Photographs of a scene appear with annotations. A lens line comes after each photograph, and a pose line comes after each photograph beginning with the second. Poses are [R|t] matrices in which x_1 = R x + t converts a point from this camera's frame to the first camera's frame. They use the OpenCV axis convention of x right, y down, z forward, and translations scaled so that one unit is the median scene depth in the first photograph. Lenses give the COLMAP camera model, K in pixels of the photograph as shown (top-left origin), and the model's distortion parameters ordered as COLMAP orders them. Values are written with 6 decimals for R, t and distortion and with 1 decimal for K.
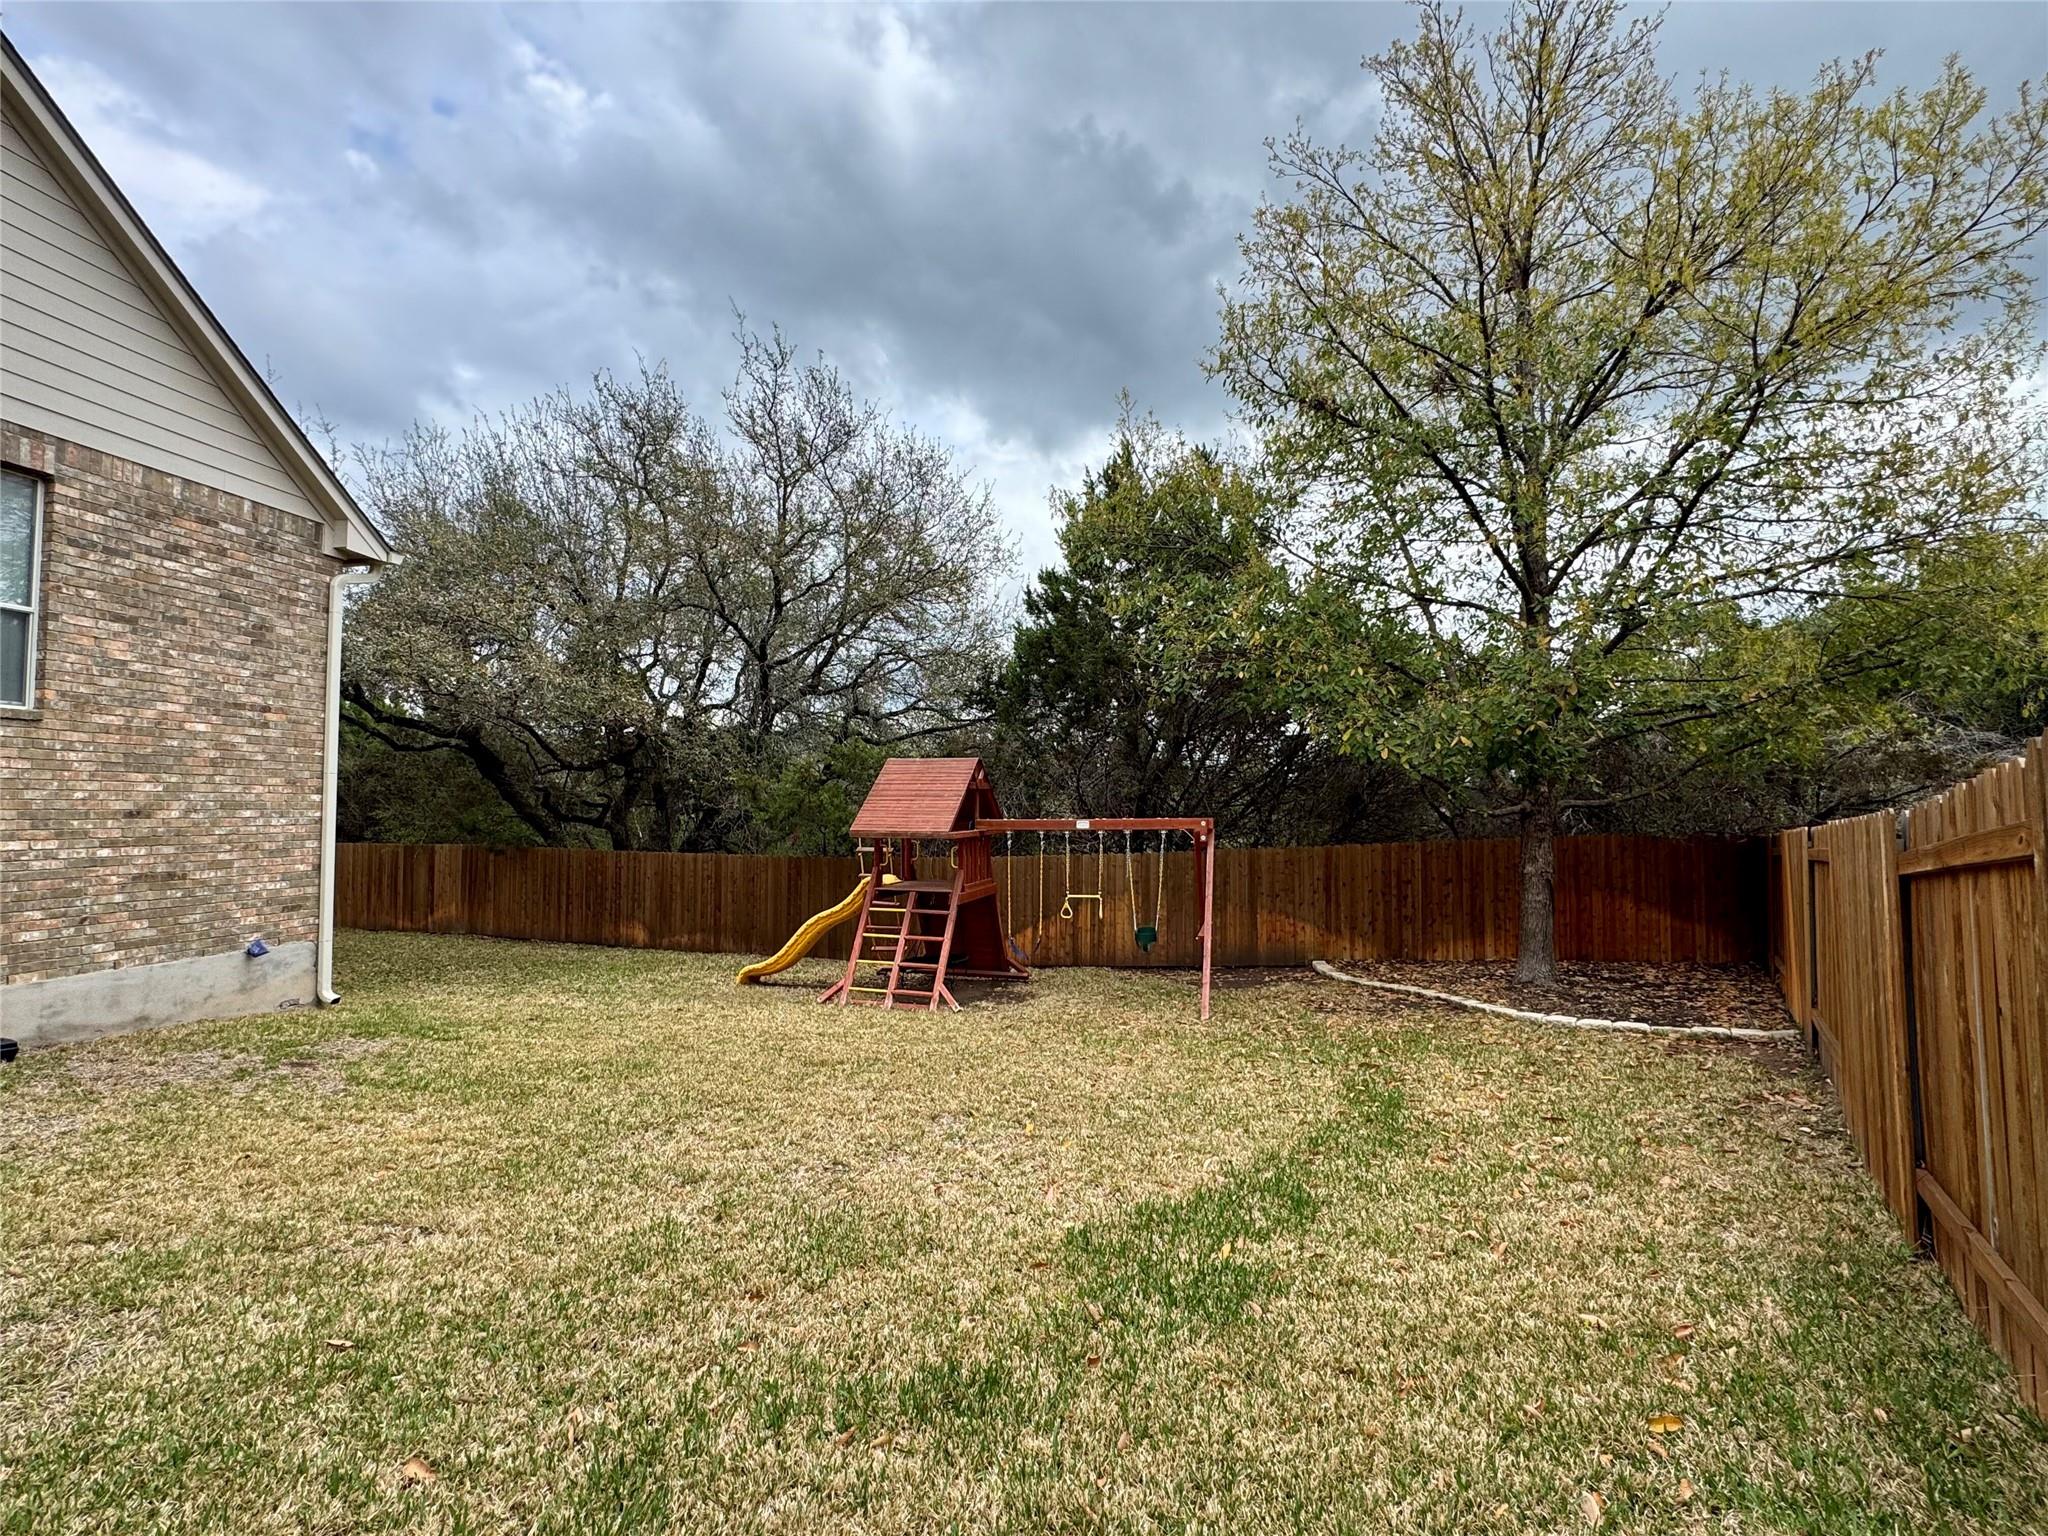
lens RADIAL K [[893.6, 0, 1024.0], [0, 893.6, 768.0], [0, 0, 1]] dist [-0.038567, 0.000171]
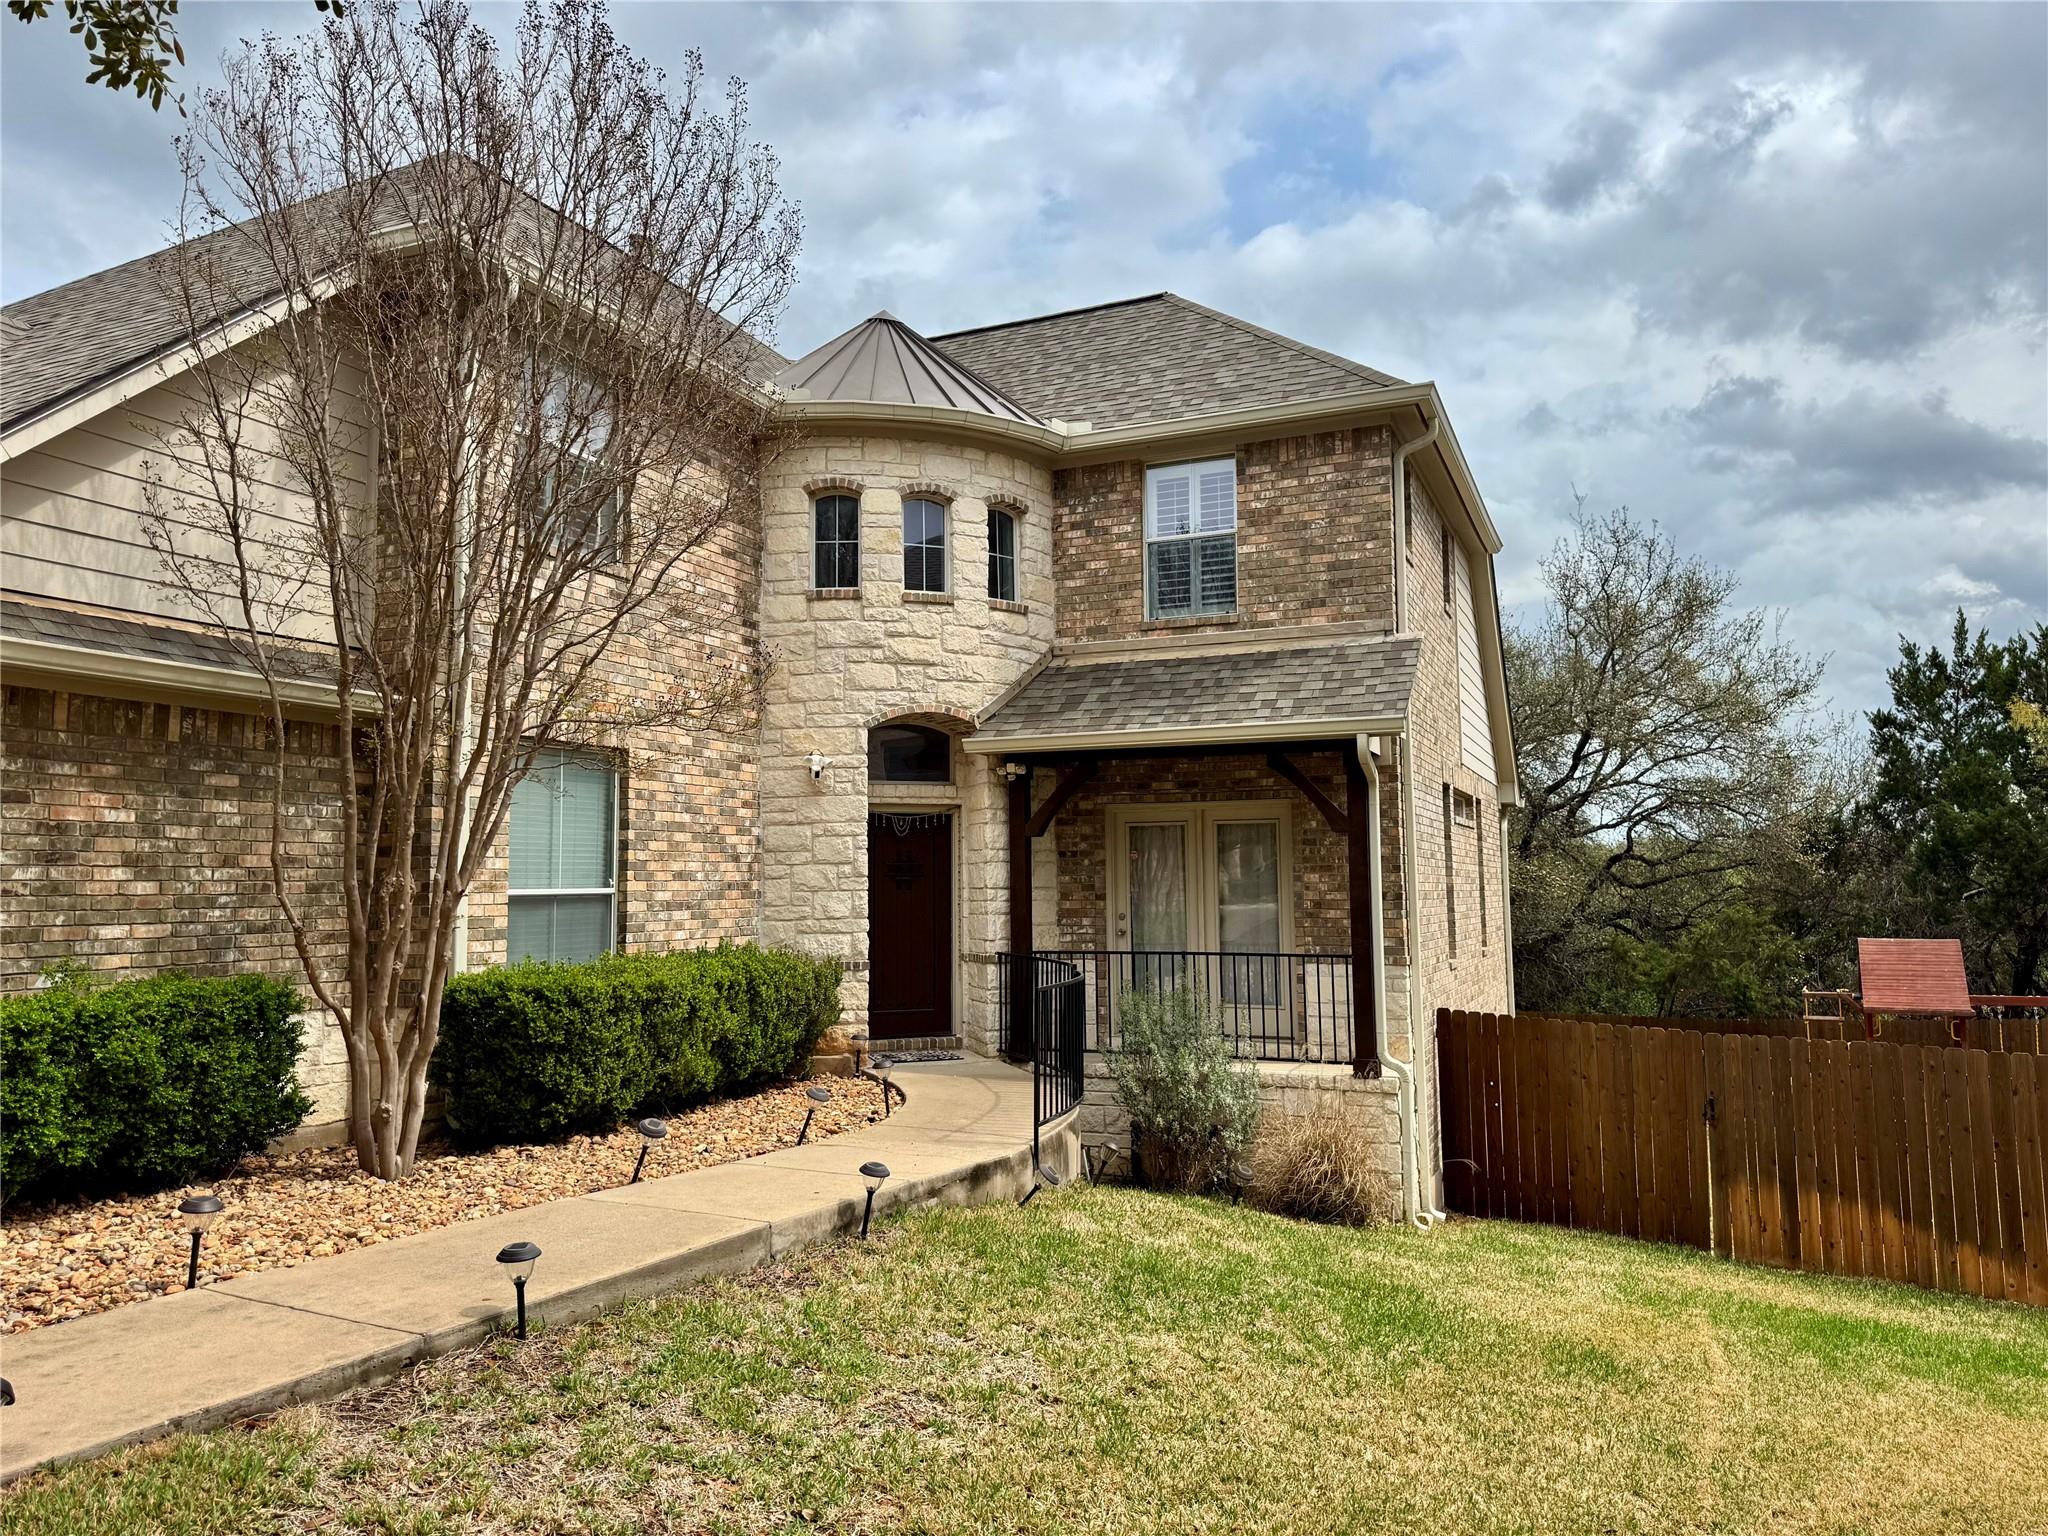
lens RADIAL K [[1403.5, 0, 1024.0], [0, 1403.5, 768.0], [0, 0, 1]] dist [0.005590, 0.000130]
pose [[0.970421, -0.040204, -0.238049, -0.791966], [0.028824, 0.998278, -0.051094, -0.175808], [0.239693, 0.042721, 0.969908, -1.026132]]
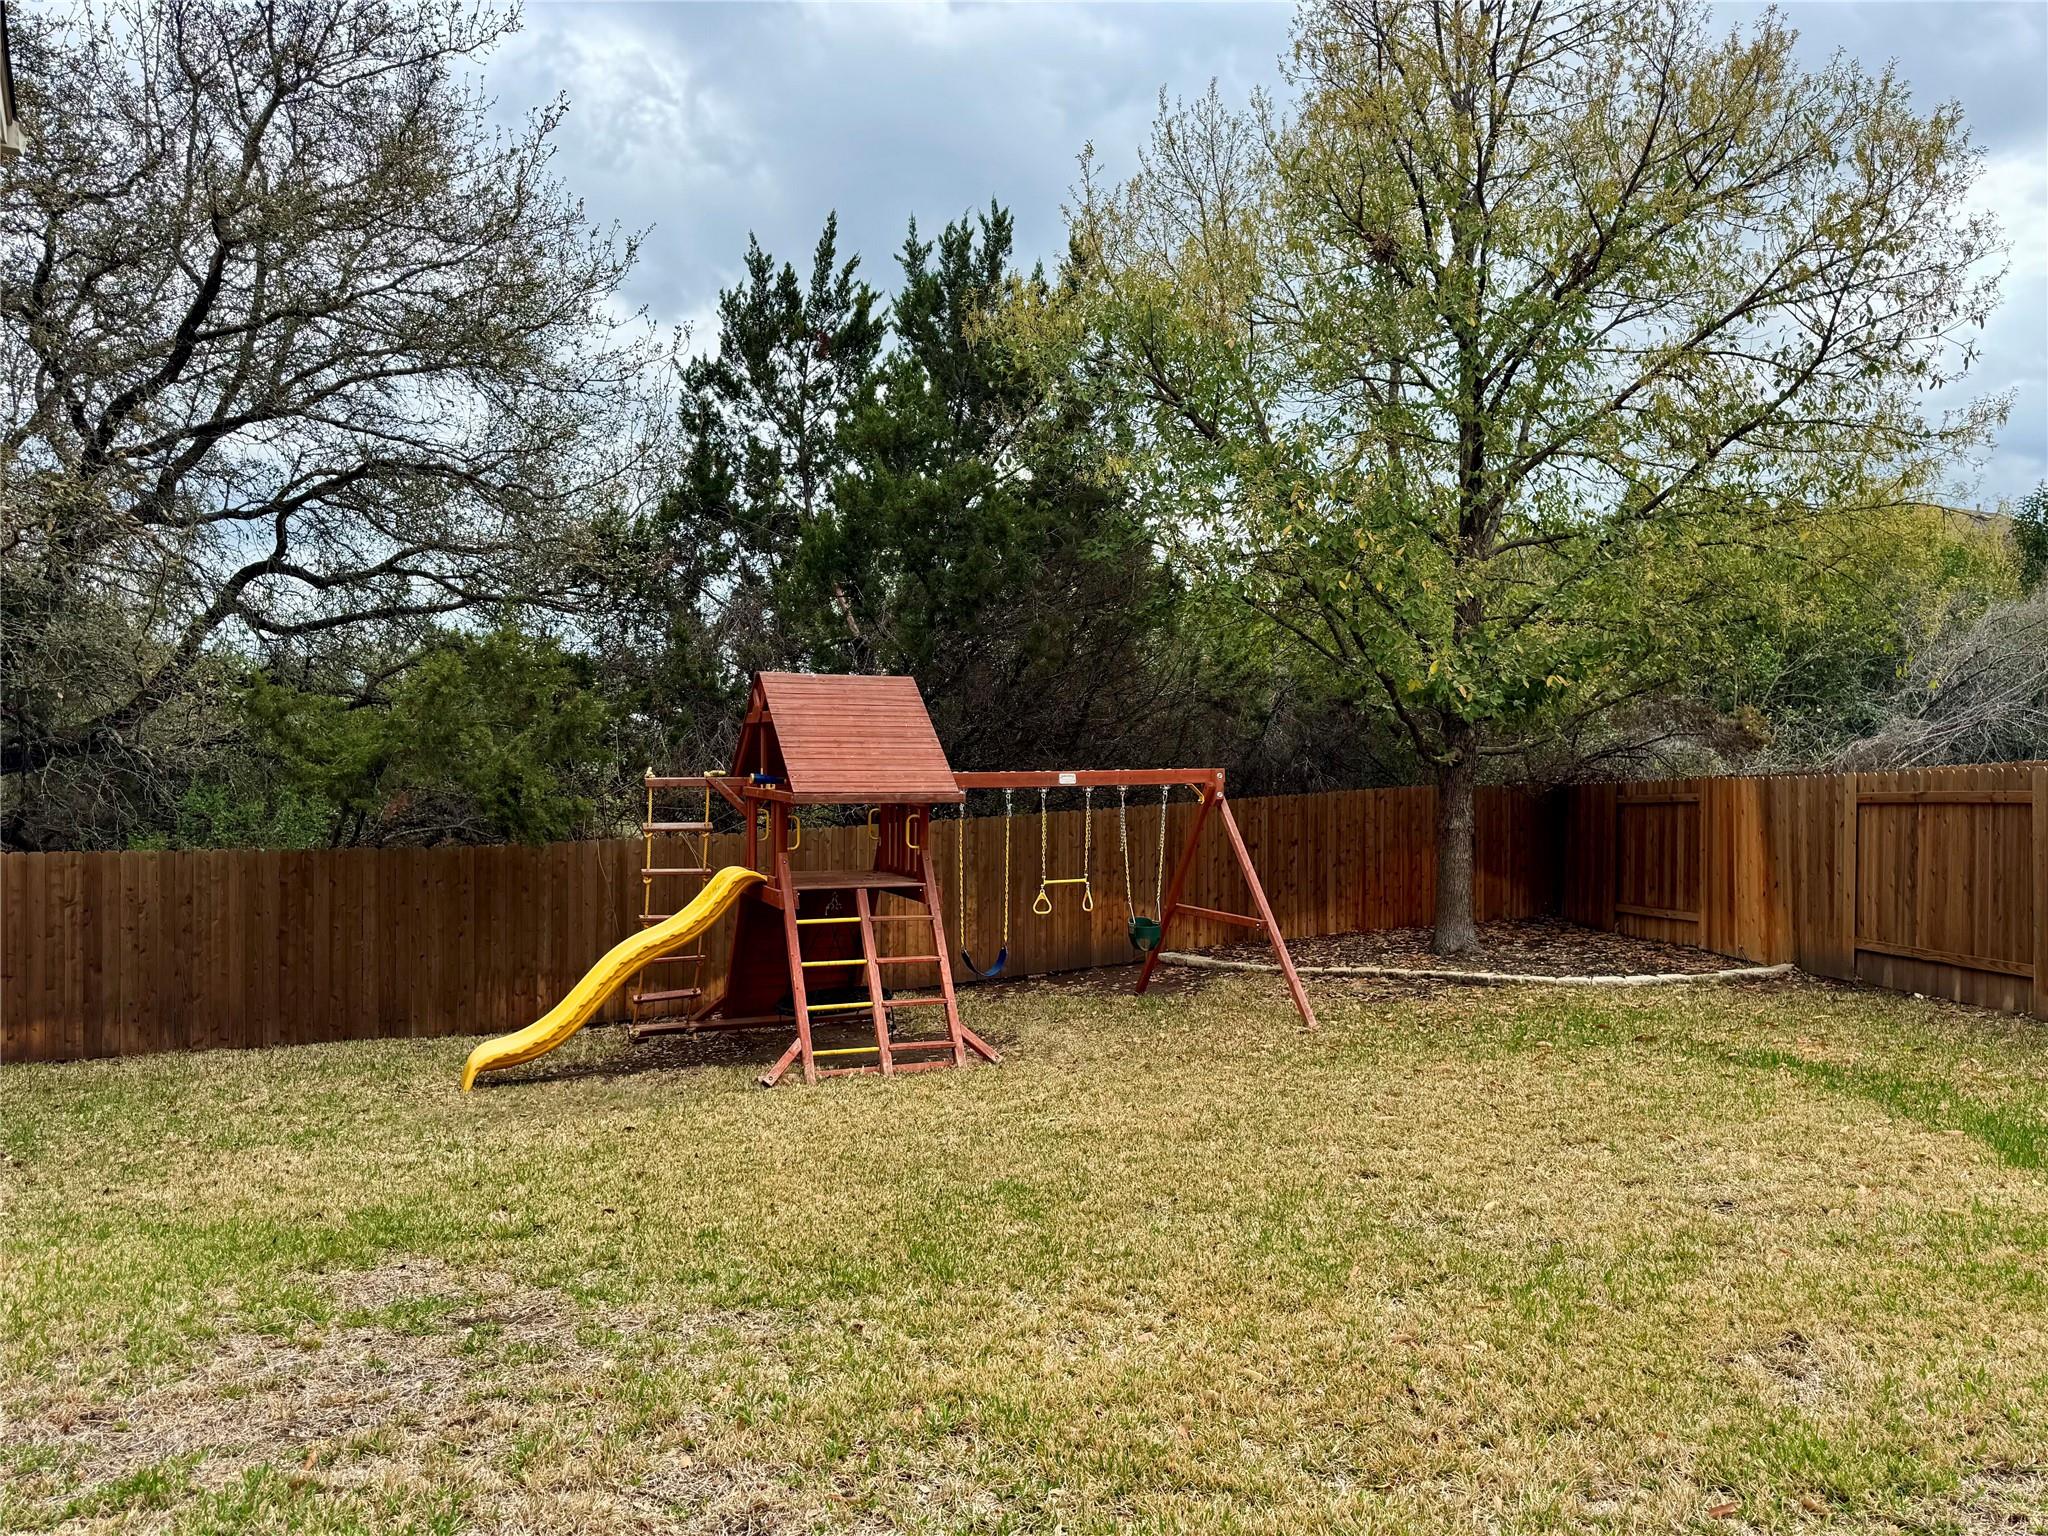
lens RADIAL K [[1441.8, 0, 1024.0], [0, 1441.8, 768.0], [0, 0, 1]] dist [0.010845, 0.001195]
pose [[0.773979, -0.006845, 0.633174, -0.675378], [-0.030033, 0.998419, 0.047505, 0.003042], [-0.632498, -0.055784, 0.772551, 0.160913]]
